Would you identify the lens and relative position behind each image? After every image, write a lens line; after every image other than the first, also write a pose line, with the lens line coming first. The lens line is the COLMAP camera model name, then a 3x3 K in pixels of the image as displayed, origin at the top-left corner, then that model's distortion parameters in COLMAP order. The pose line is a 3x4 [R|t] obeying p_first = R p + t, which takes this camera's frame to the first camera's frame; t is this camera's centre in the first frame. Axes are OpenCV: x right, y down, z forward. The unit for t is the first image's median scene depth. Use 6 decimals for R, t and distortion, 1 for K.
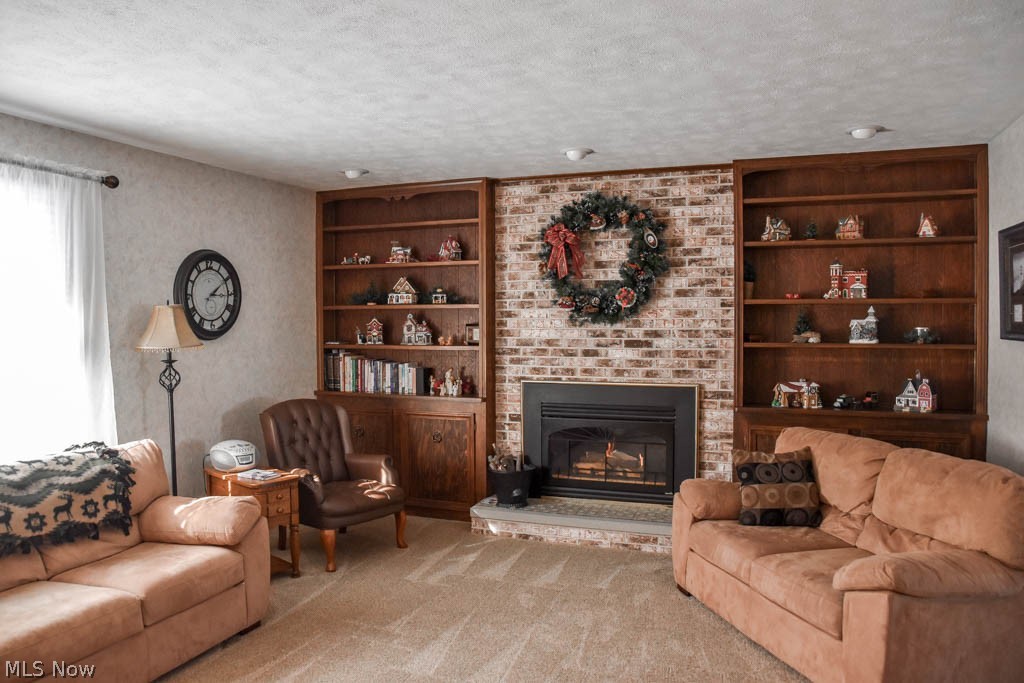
lens RADIAL K [[765.3, 0, 477.1], [0, 765.3, 335.9], [0, 0, 1]] dist [-0.104910, 0.052056]
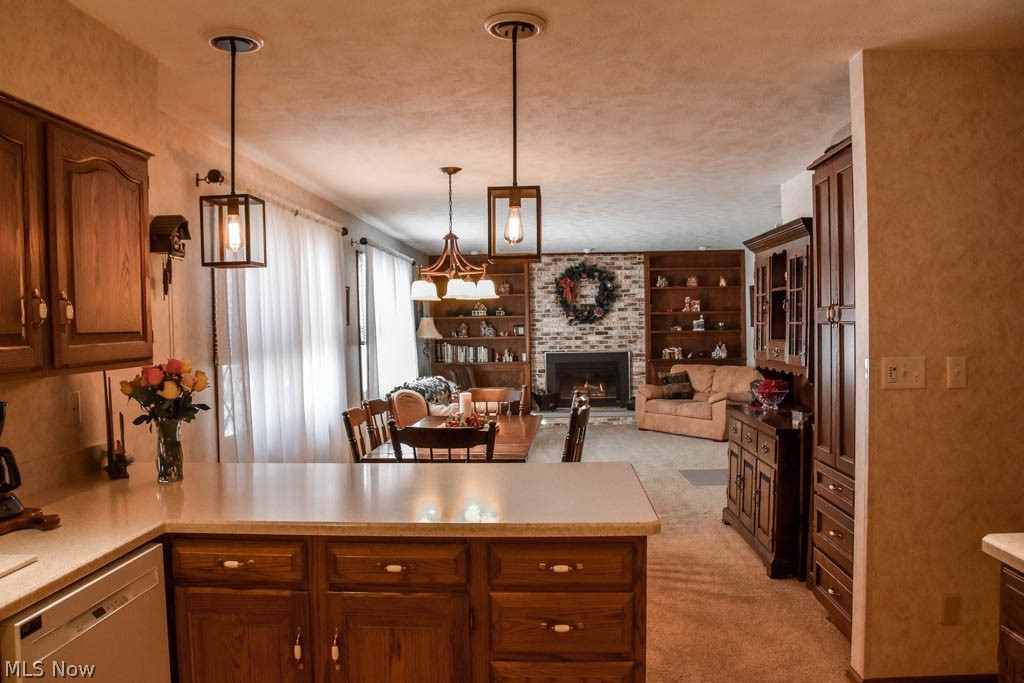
lens RADIAL K [[765.3, 0, 512.8], [0, 765.3, 343.8], [0, 0, 1]] dist [-0.104910, 0.052056]
pose [[0.947029, -0.023433, 0.320292, -0.734231], [0.022982, 0.999722, 0.005187, 0.023973], [-0.320324, 0.002448, 0.947305, -0.987794]]
